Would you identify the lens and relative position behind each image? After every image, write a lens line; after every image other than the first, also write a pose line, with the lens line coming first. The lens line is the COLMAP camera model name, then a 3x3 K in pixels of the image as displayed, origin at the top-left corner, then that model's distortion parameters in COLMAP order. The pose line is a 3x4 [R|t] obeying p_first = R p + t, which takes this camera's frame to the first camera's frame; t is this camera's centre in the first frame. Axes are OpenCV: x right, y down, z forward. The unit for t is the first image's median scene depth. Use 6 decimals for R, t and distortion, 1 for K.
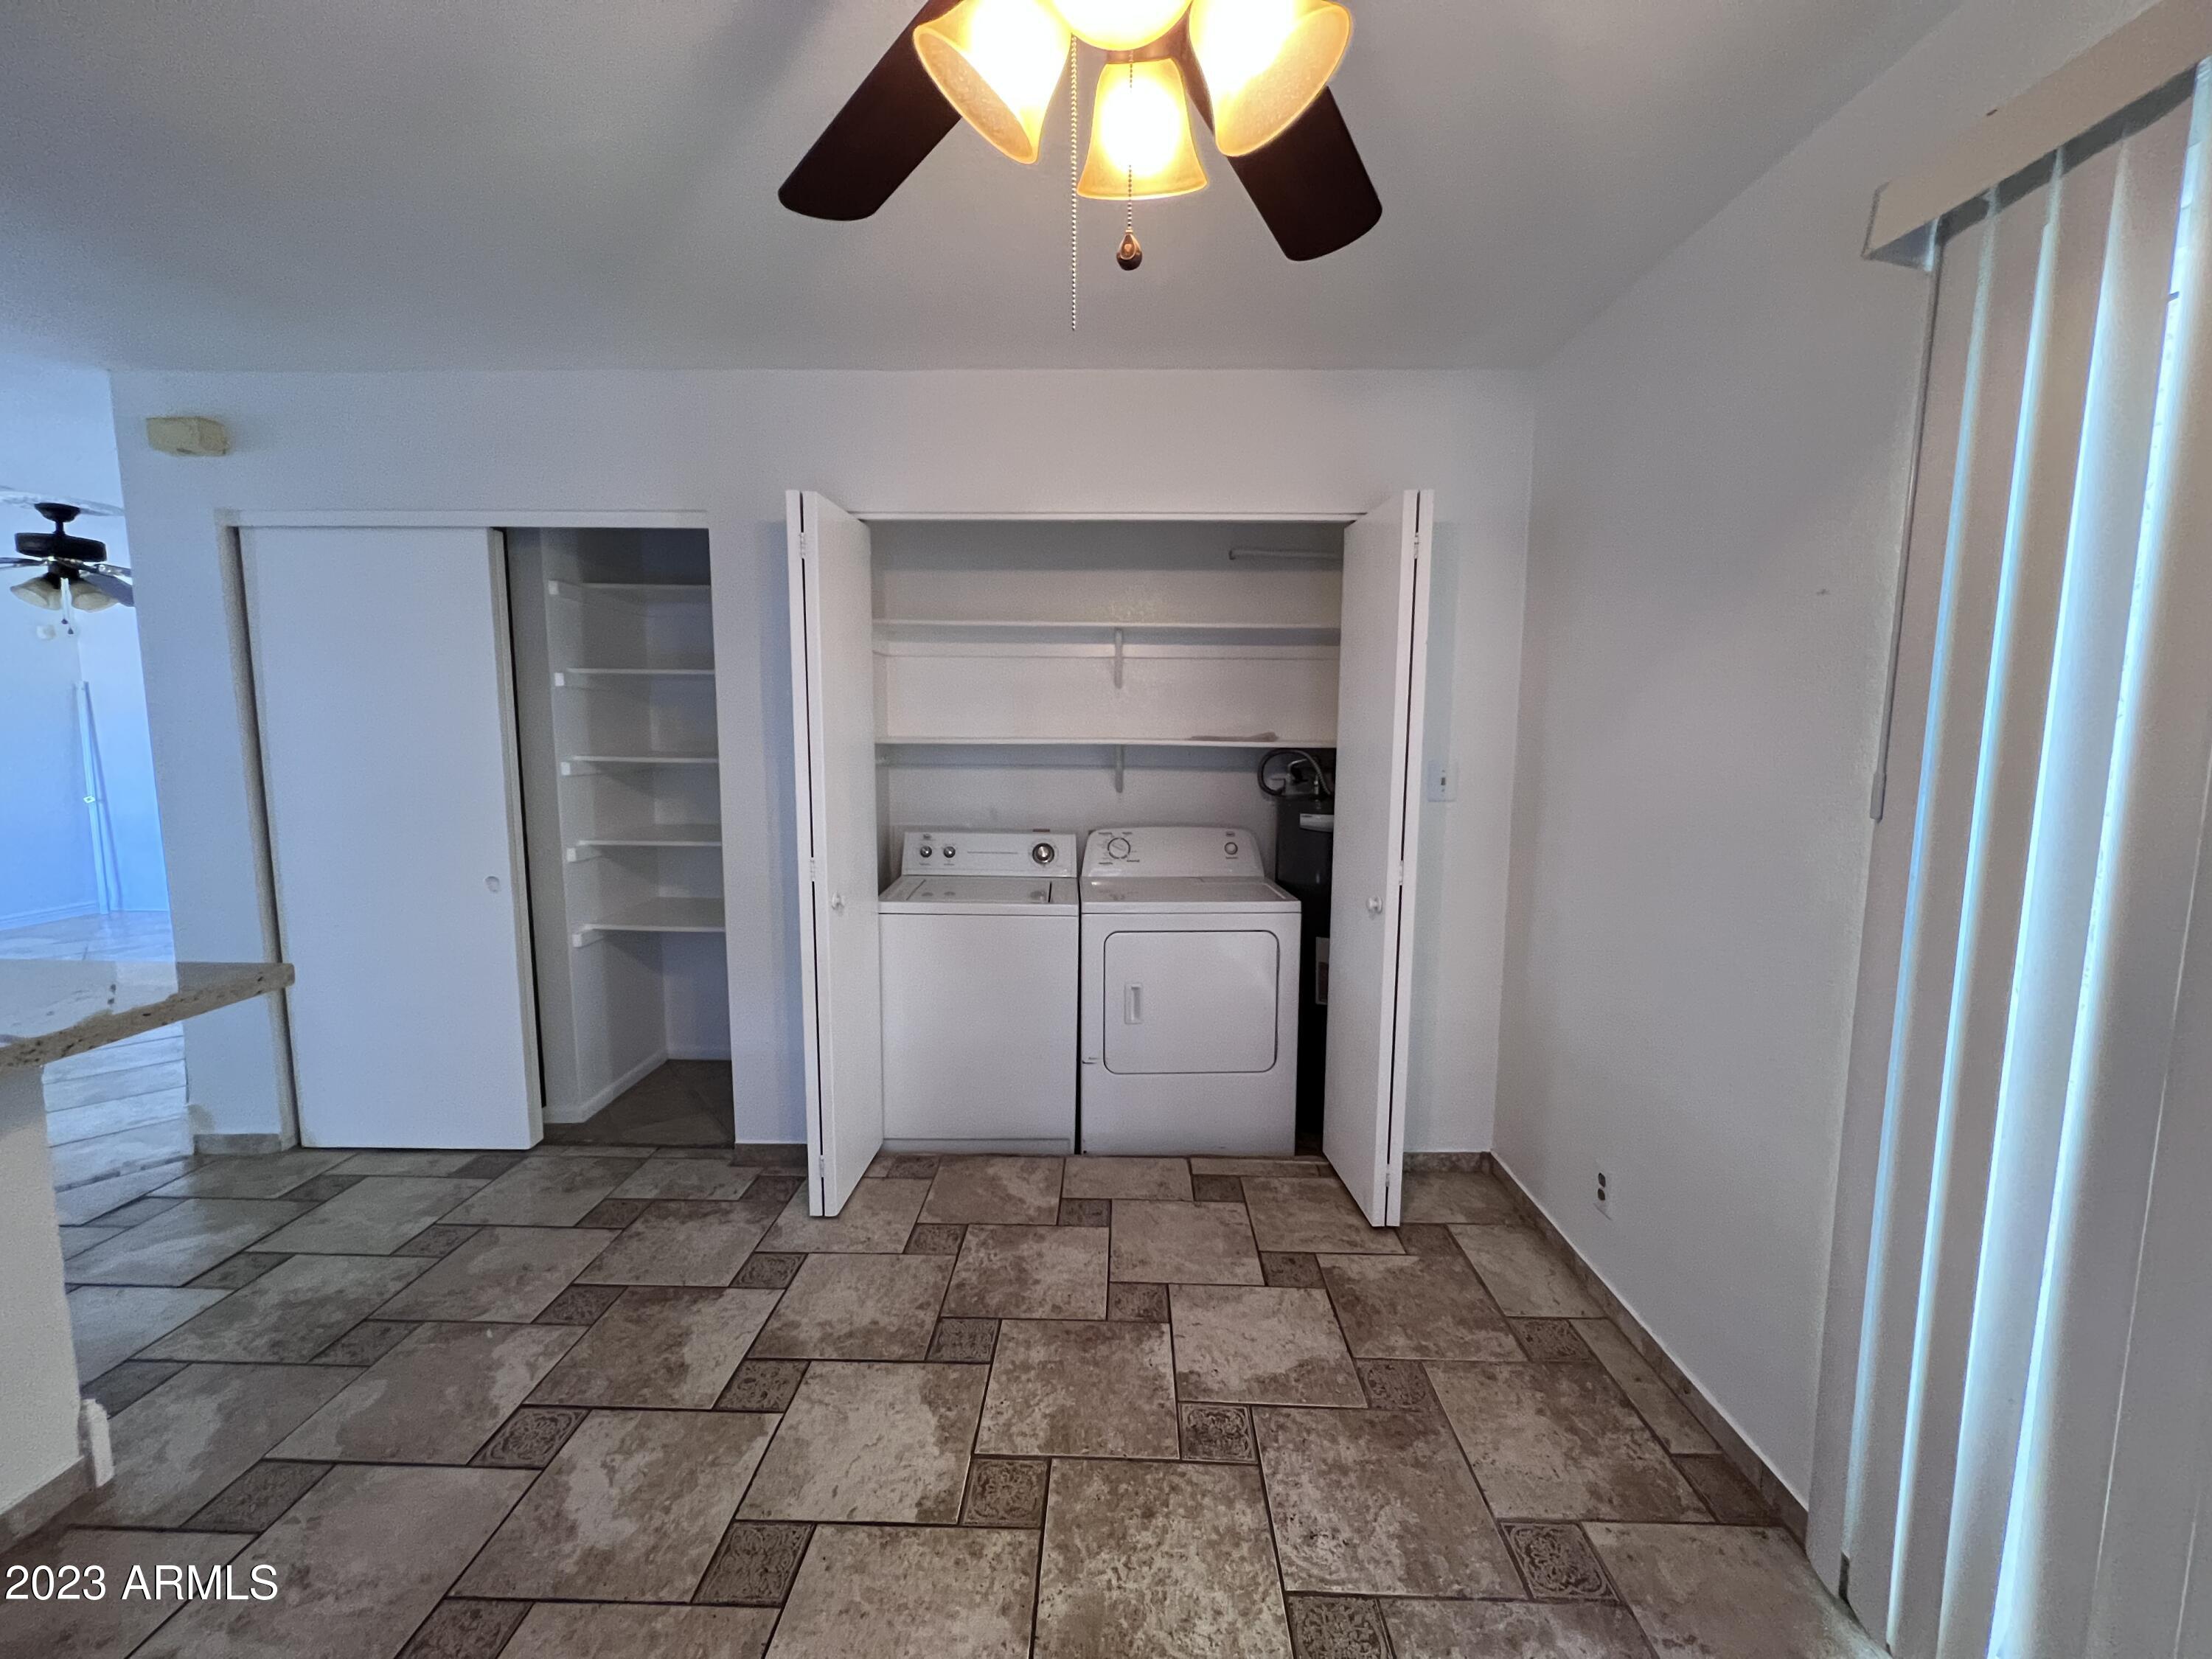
lens RADIAL K [[887.6, 0, 1105.7], [0, 887.6, 825.0], [0, 0, 1]] dist [-0.000372, 0.000320]
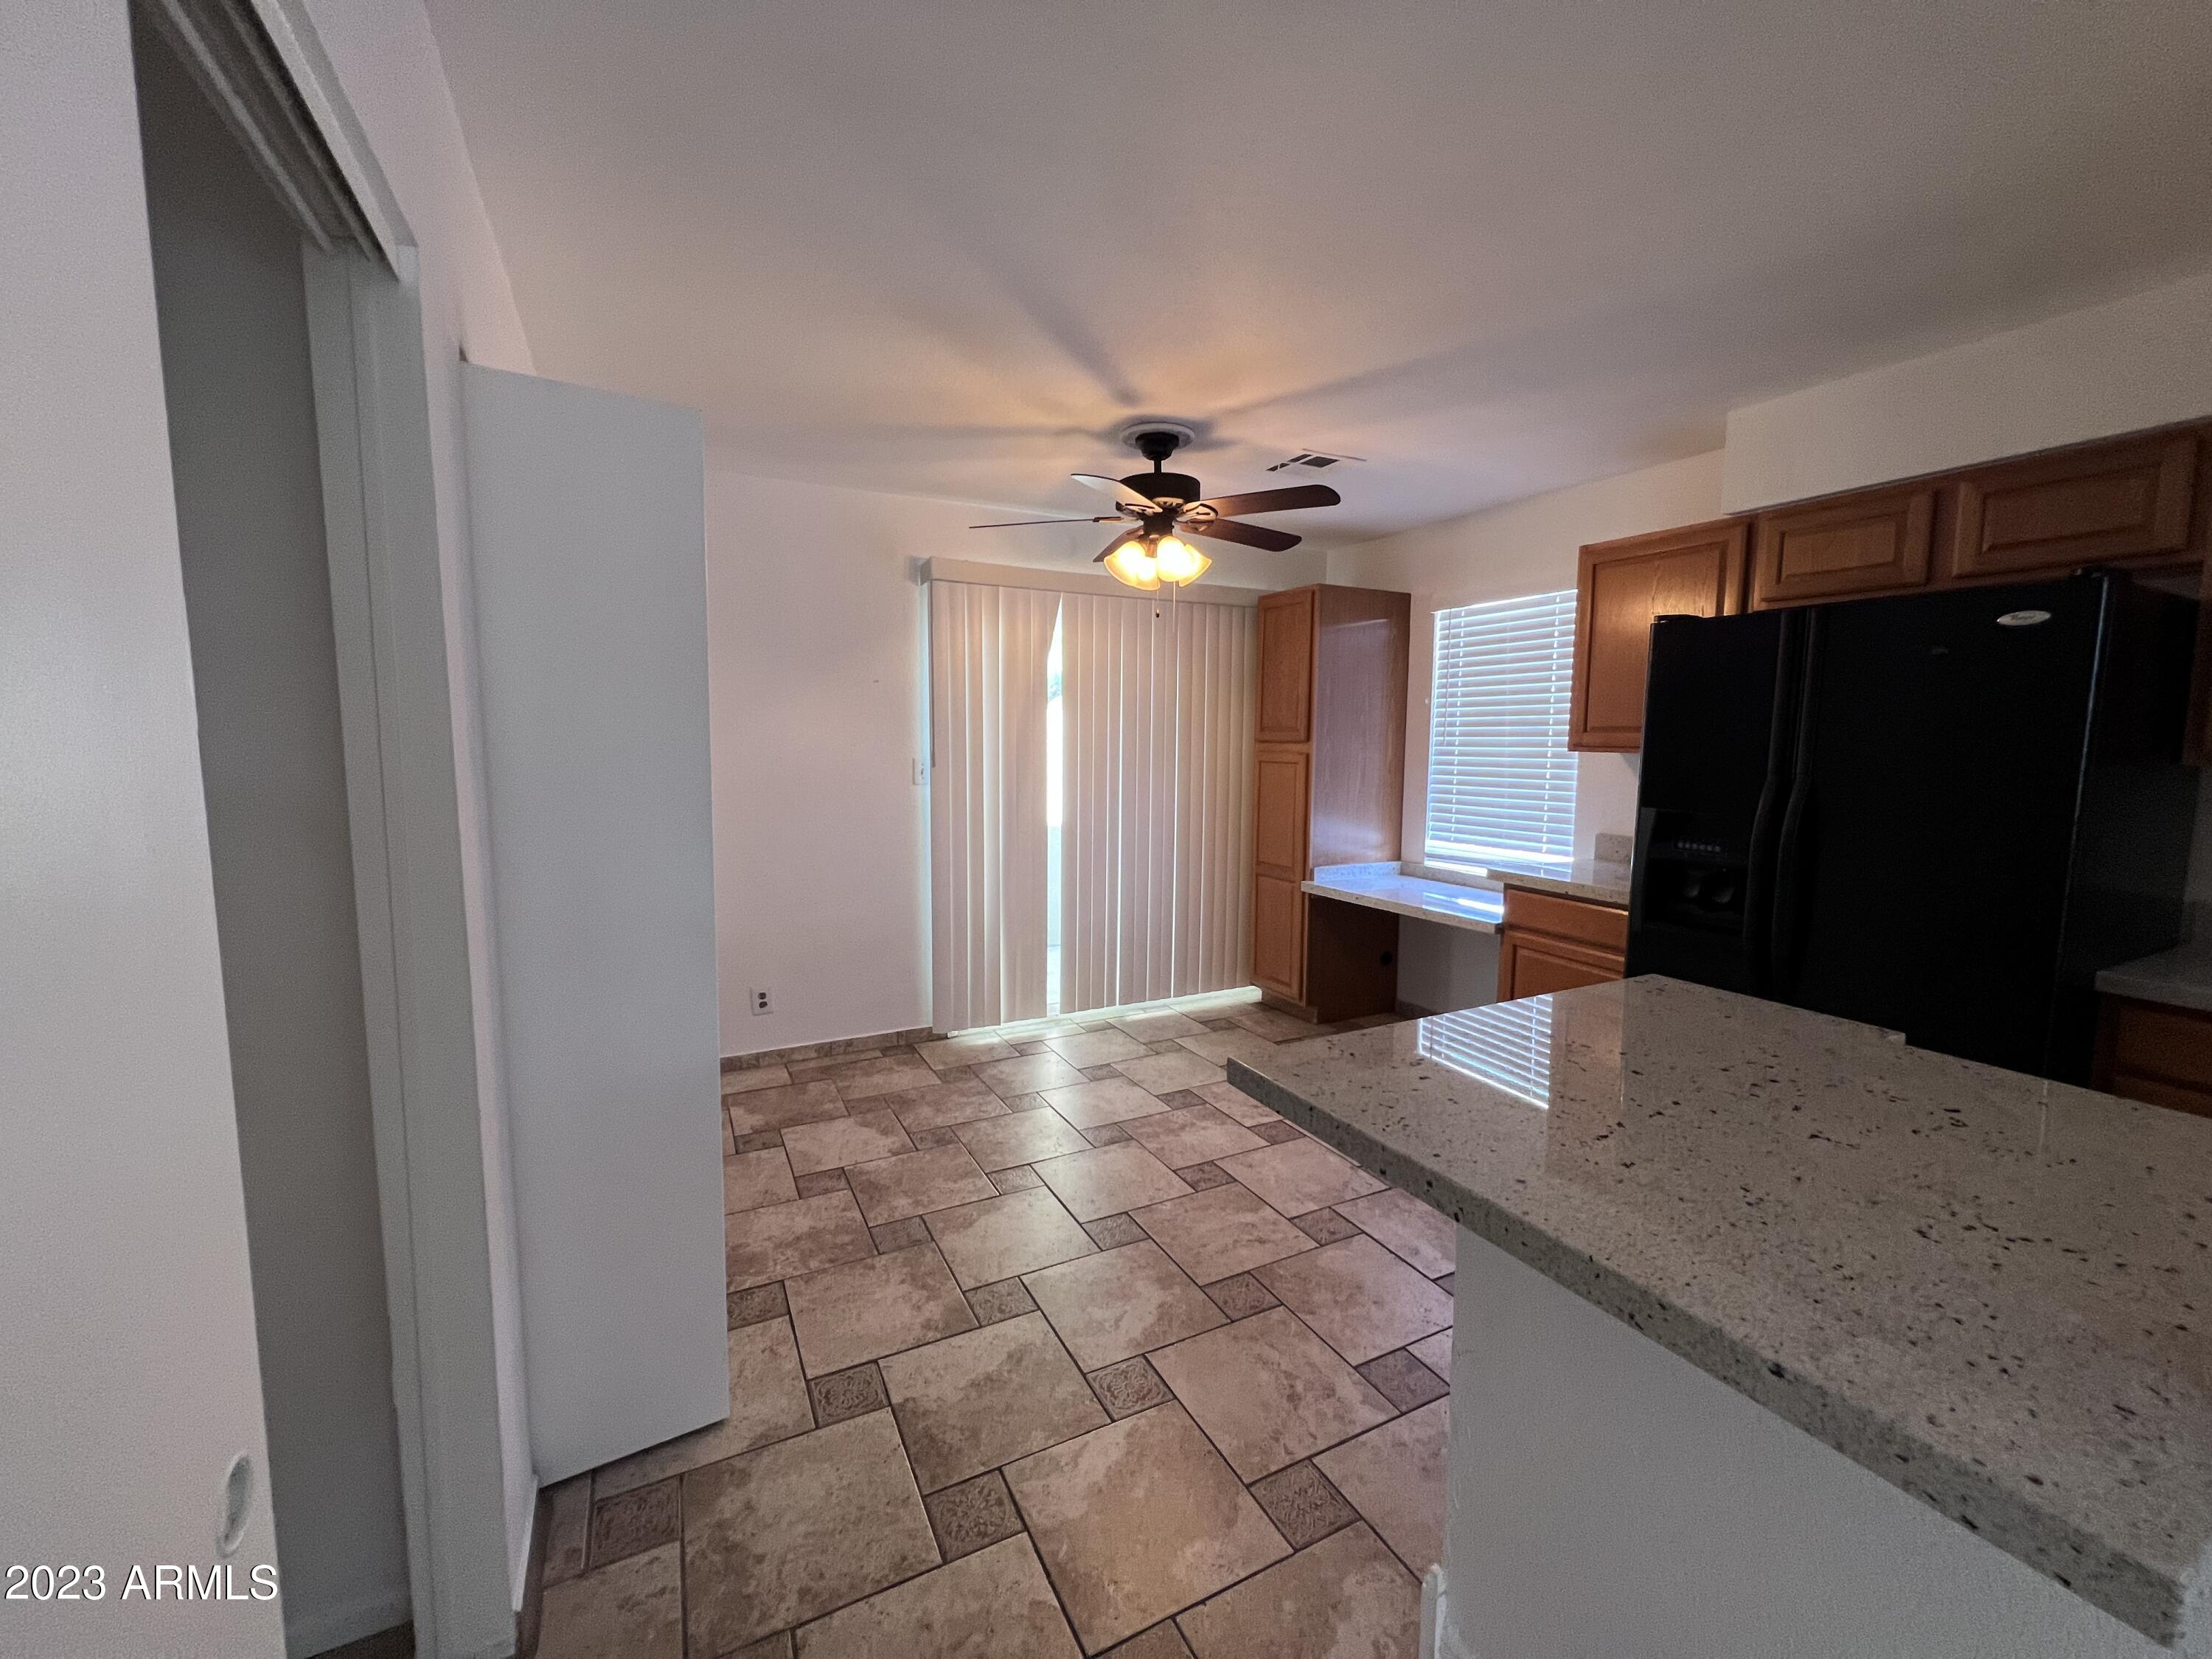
lens RADIAL K [[887.6, 0, 1107.4], [0, 887.6, 826.7], [0, 0, 1]] dist [-0.000372, 0.000320]
pose [[-0.470238, -0.096404, 0.877259, -1.400610], [0.093841, 0.982919, 0.158317, -0.151515], [-0.877536, 0.156770, -0.453159, 1.294691]]
